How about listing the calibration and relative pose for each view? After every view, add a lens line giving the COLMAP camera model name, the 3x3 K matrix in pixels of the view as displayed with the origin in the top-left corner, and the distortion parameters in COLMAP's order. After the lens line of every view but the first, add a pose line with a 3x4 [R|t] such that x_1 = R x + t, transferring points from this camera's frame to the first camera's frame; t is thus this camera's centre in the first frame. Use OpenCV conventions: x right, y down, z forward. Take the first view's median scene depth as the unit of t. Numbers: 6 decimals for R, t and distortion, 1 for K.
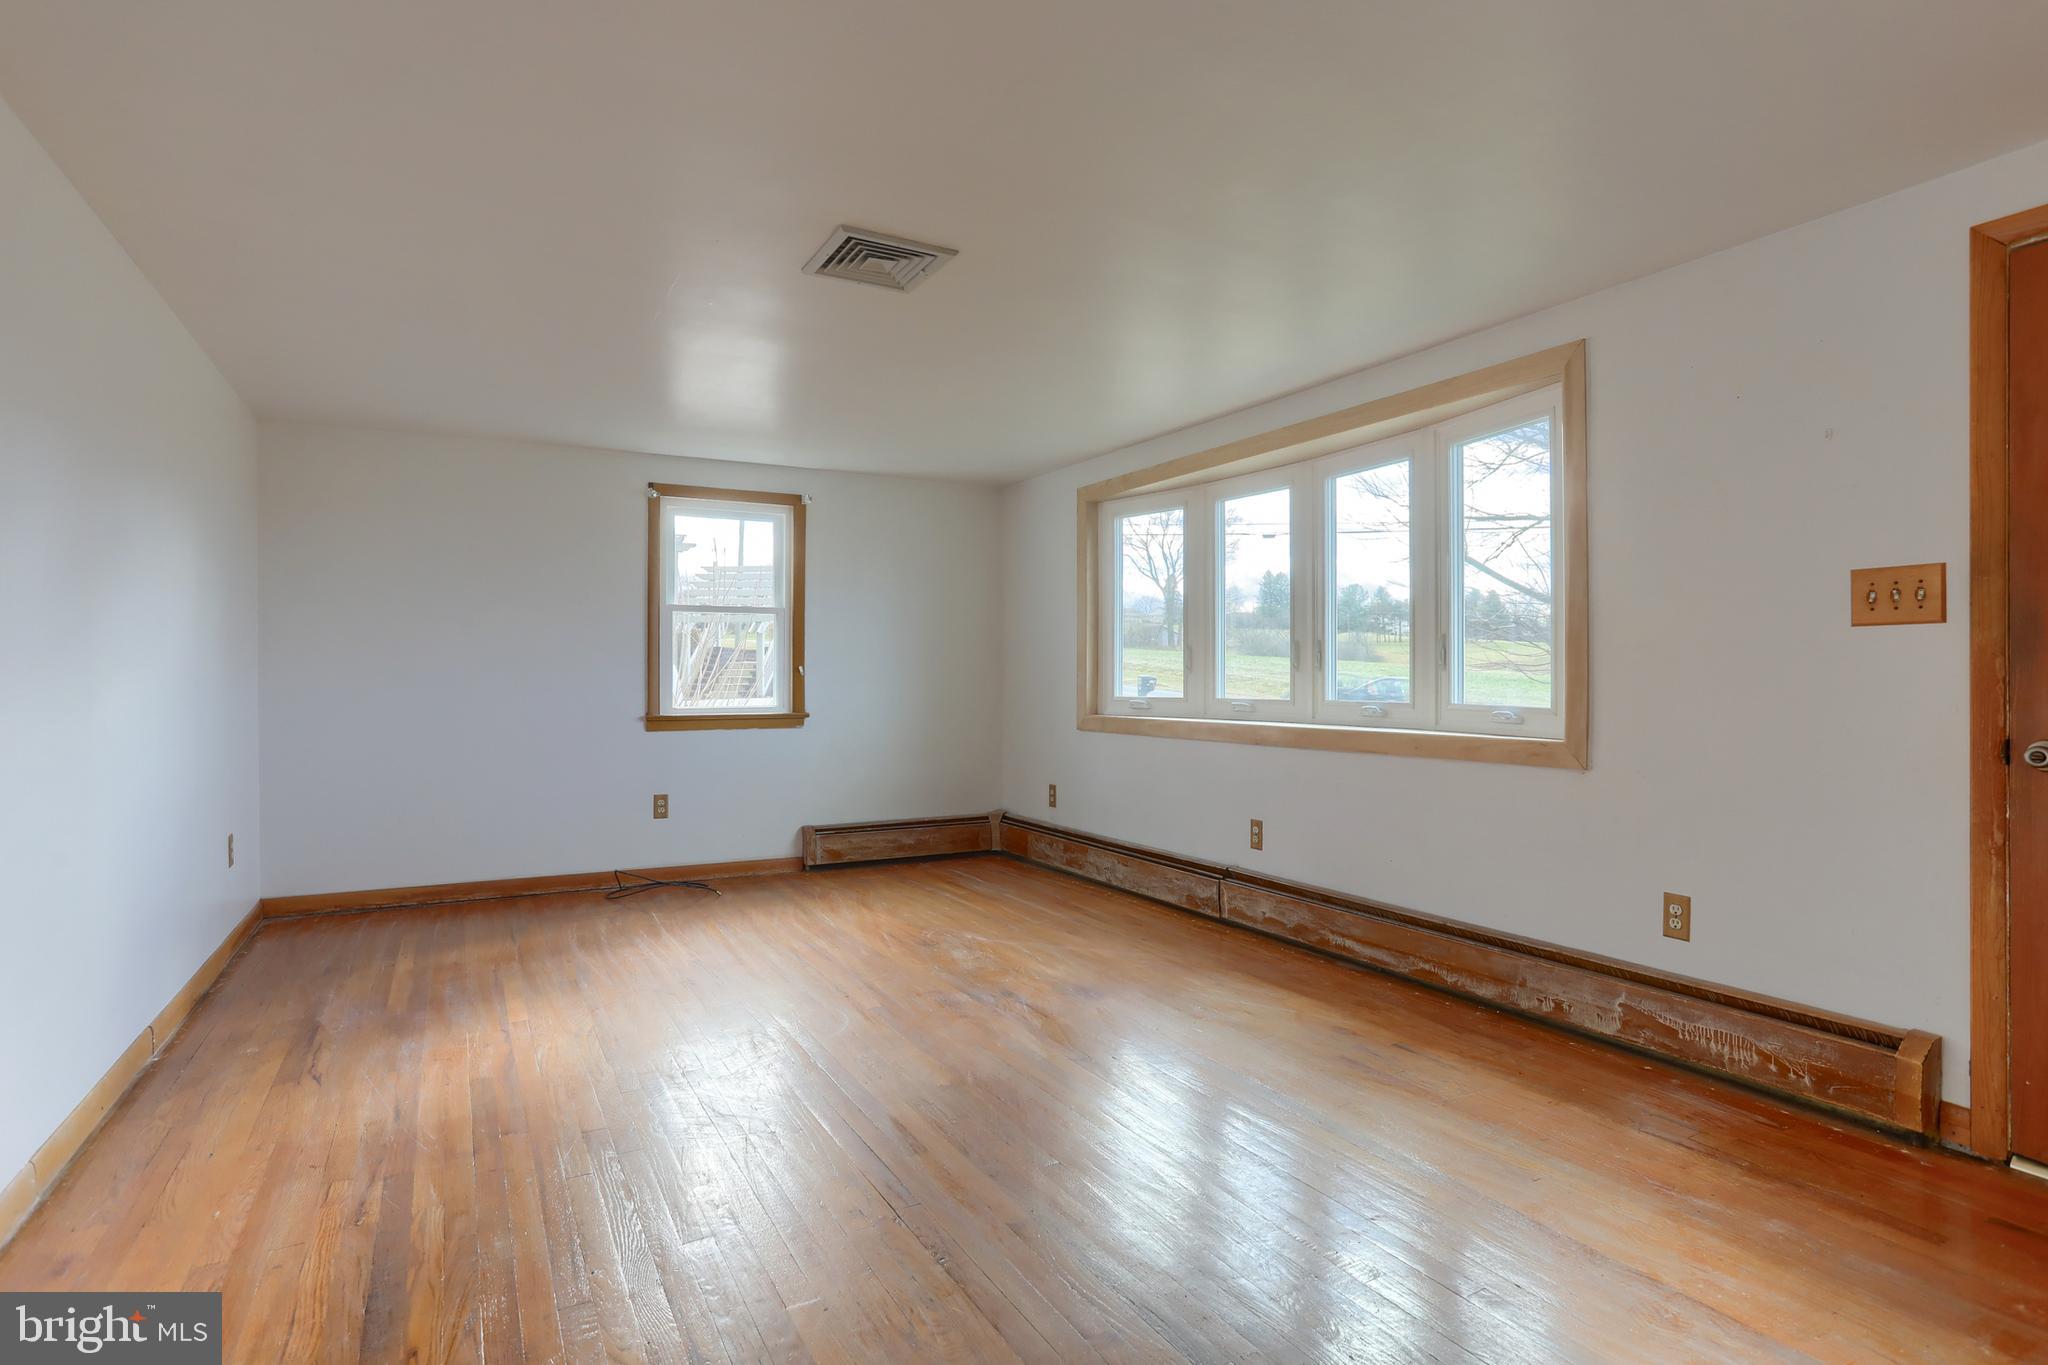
lens RADIAL K [[1030.2, 0, 1017.2], [0, 1030.2, 679.6], [0, 0, 1]] dist [-0.022598, 0.000815]
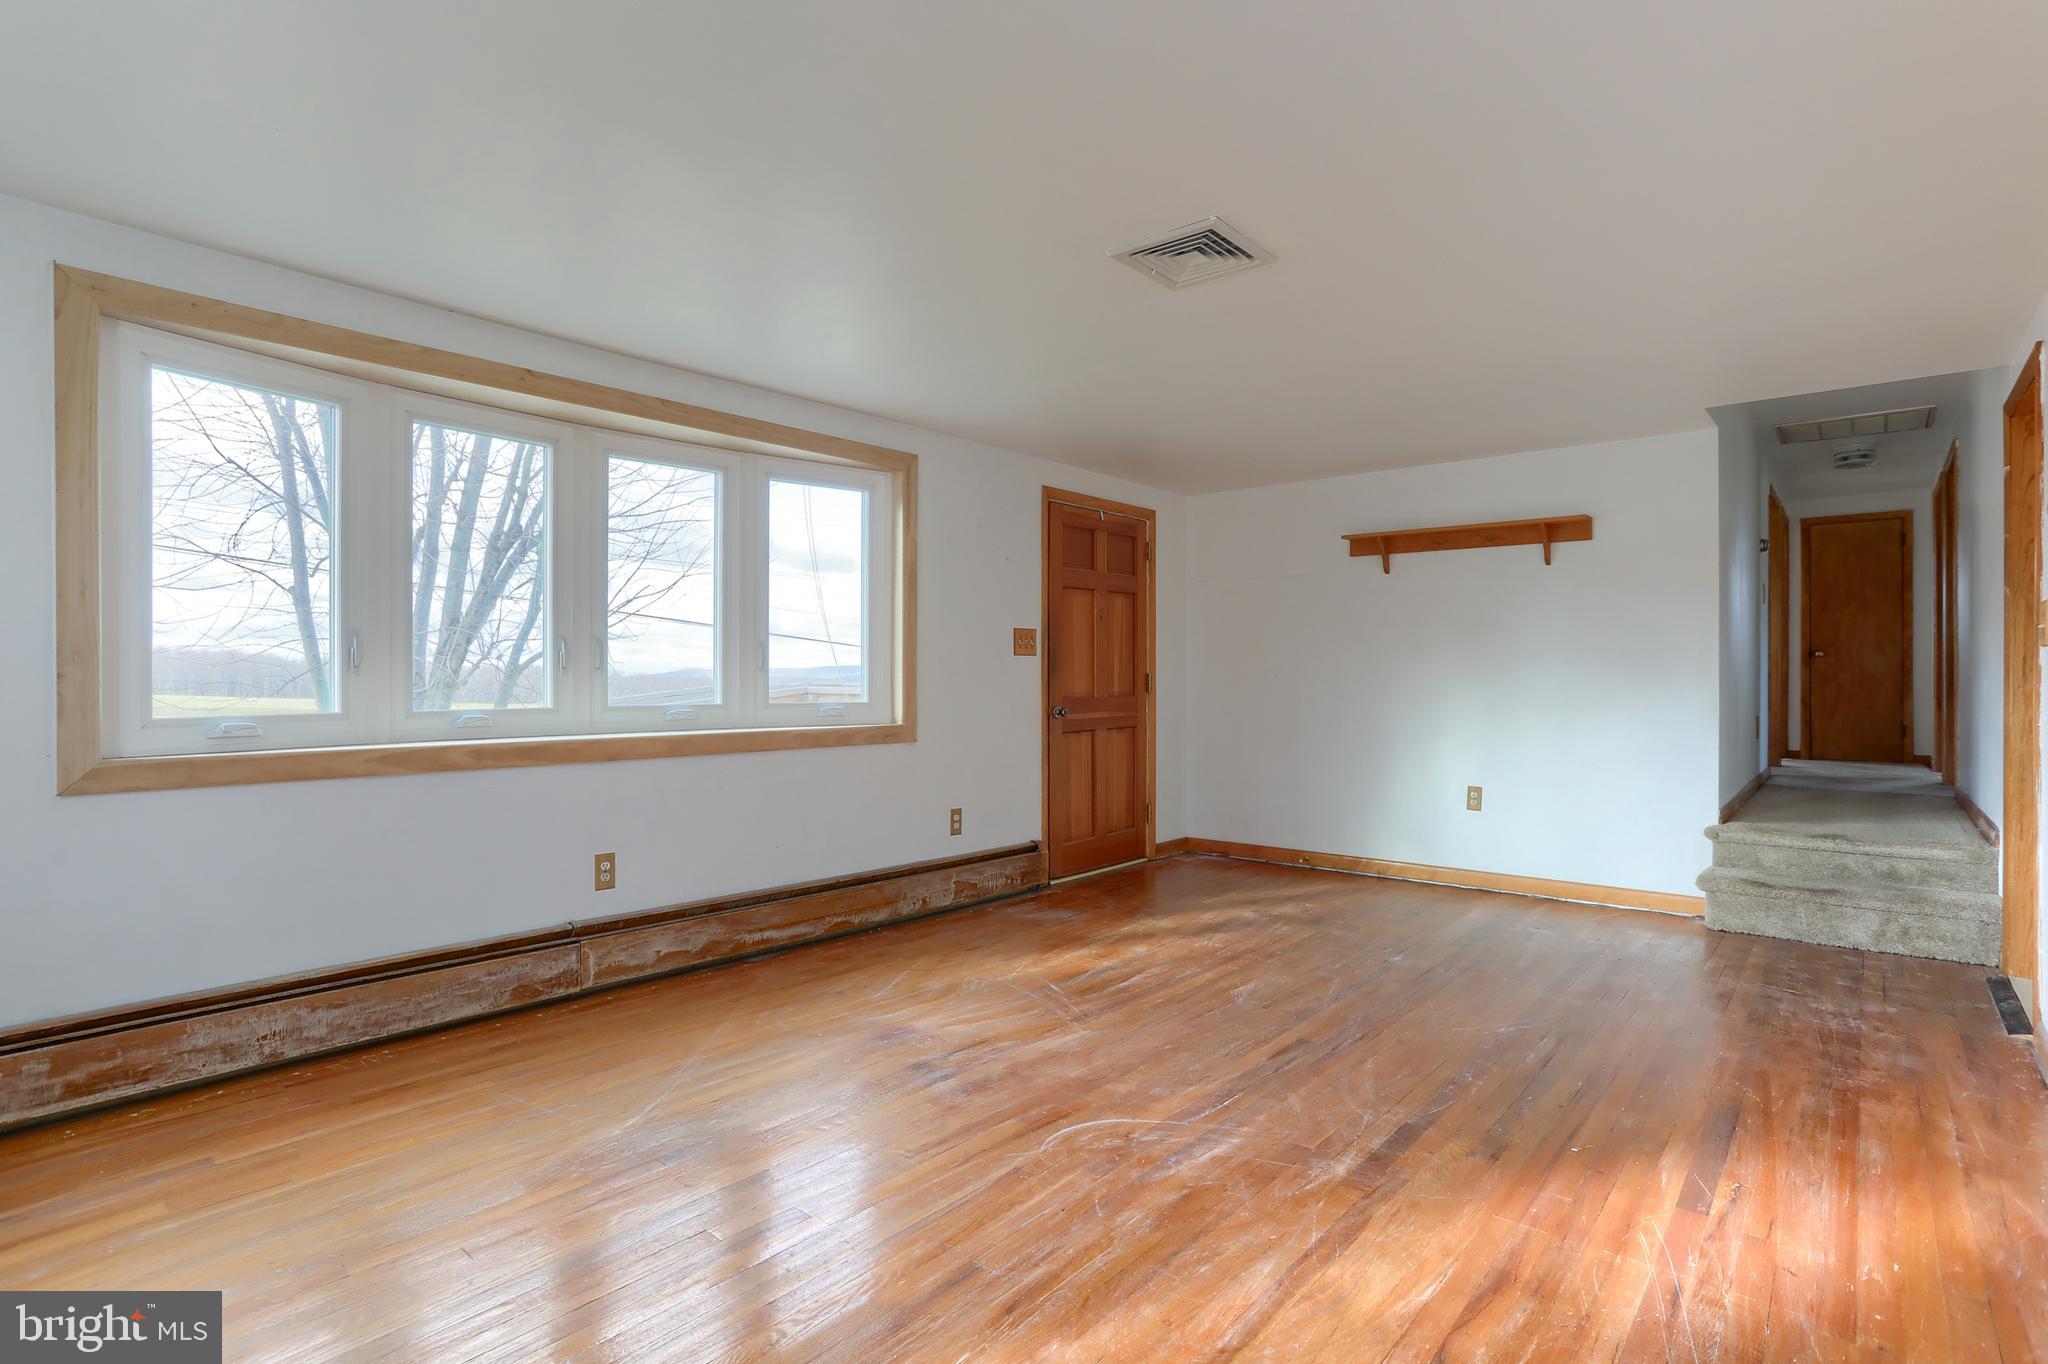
lens RADIAL K [[1030.2, 0, 1017.2], [0, 1030.2, 679.1], [0, 0, 1]] dist [-0.022598, 0.000815]
pose [[-0.338420, -0.001109, 0.940995, -0.746942], [0.000069, 0.999999, 0.001204, -0.004488], [-0.940995, 0.000473, -0.338419, 1.112979]]
